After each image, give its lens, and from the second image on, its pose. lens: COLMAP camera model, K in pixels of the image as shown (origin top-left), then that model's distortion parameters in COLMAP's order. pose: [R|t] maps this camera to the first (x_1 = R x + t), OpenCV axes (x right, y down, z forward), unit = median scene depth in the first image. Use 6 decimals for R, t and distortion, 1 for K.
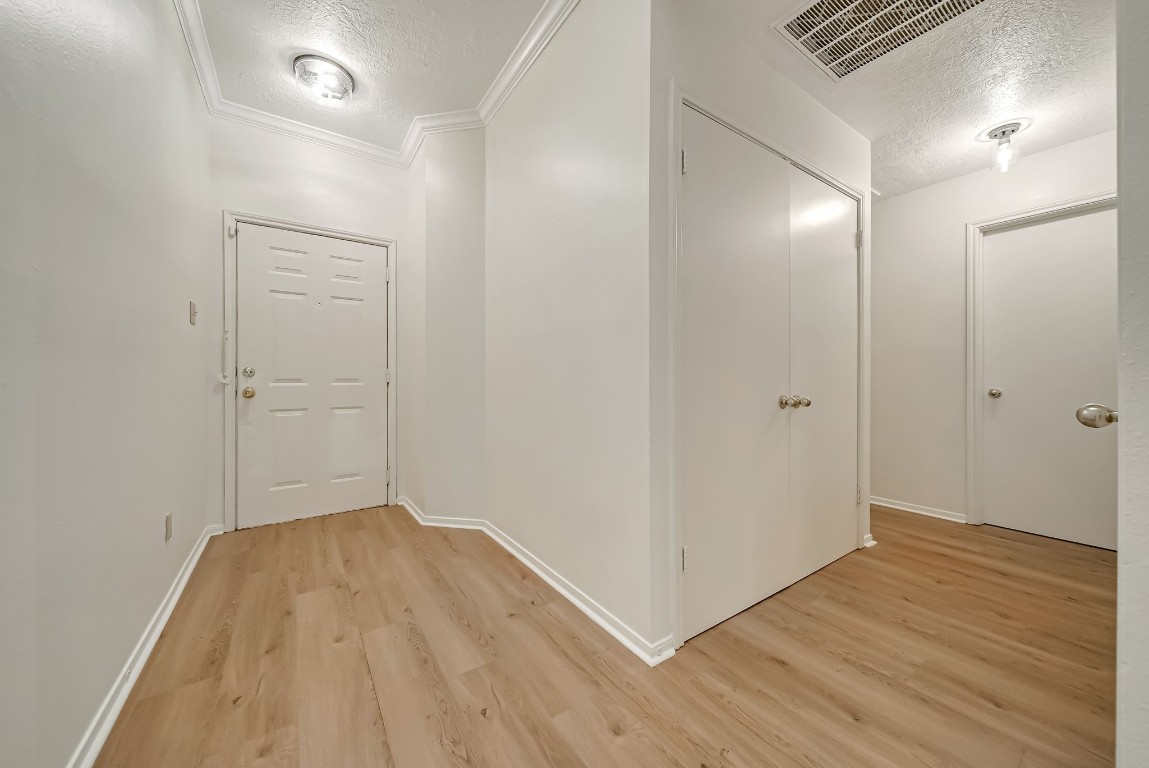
lens RADIAL K [[416.2, 0, 581.0], [0, 416.2, 380.3], [0, 0, 1]] dist [-0.000894, 0.000128]
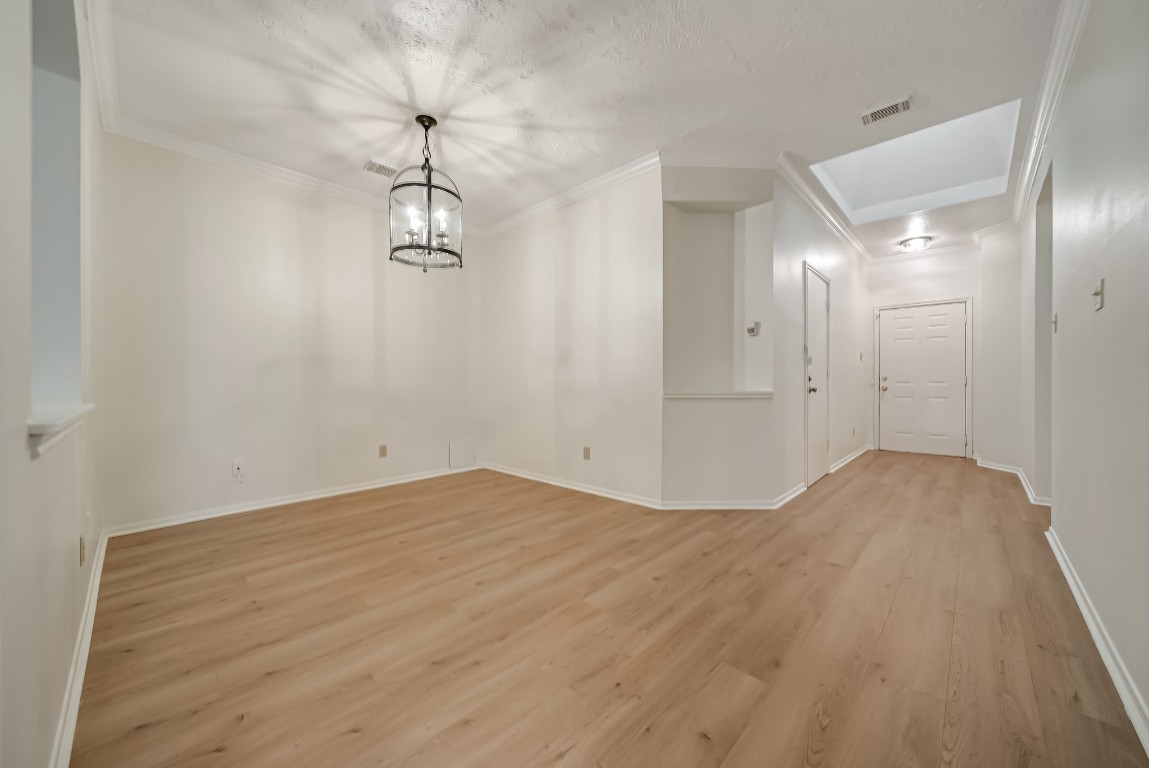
lens RADIAL K [[416.2, 0, 575.0], [0, 416.2, 385.9], [0, 0, 1]] dist [-0.000894, 0.000128]
pose [[0.212274, 0.002432, -0.977207, 0.930572], [-0.000103, 0.999997, 0.002467, 0.012774], [0.977210, -0.000423, 0.212274, -0.986809]]
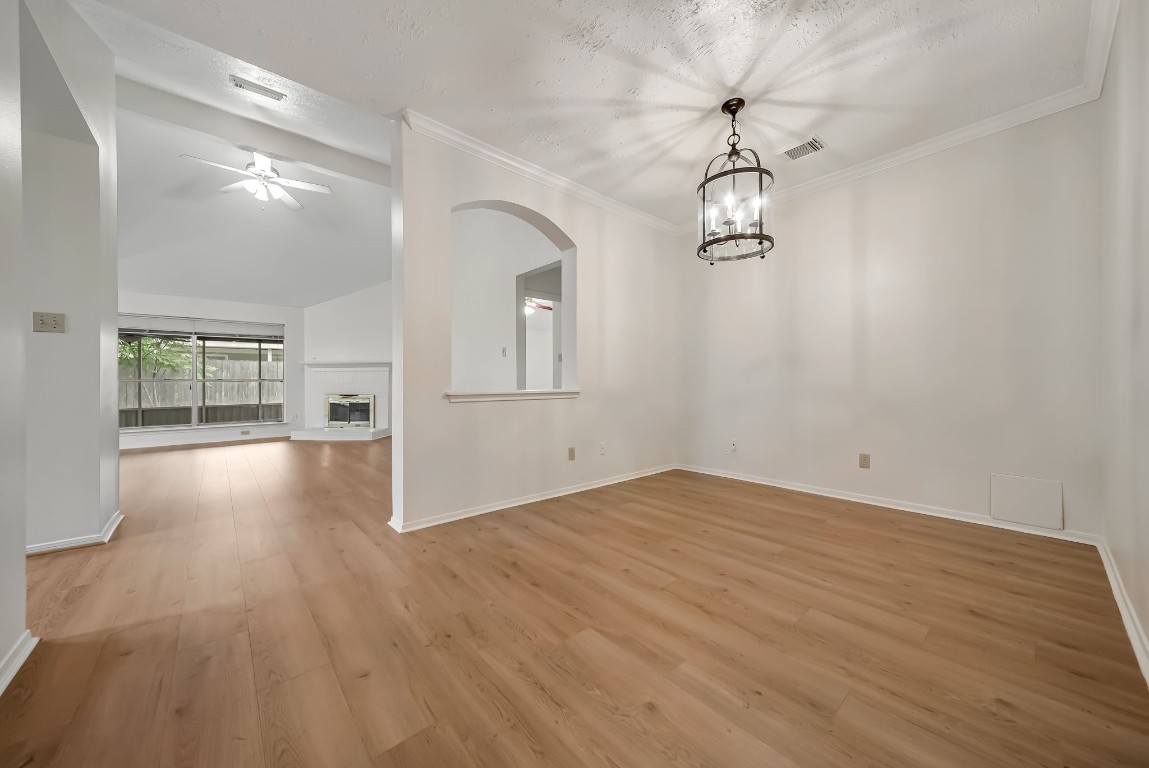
lens RADIAL K [[408.1, 0, 578.4], [0, 408.1, 380.7], [0, 0, 1]] dist [0.005550, -0.000184]
pose [[-0.992022, -0.004090, -0.126001, -1.285336], [-0.004411, 0.999988, 0.002266, -0.002697], [0.125990, 0.002804, -0.992028, 1.872202]]
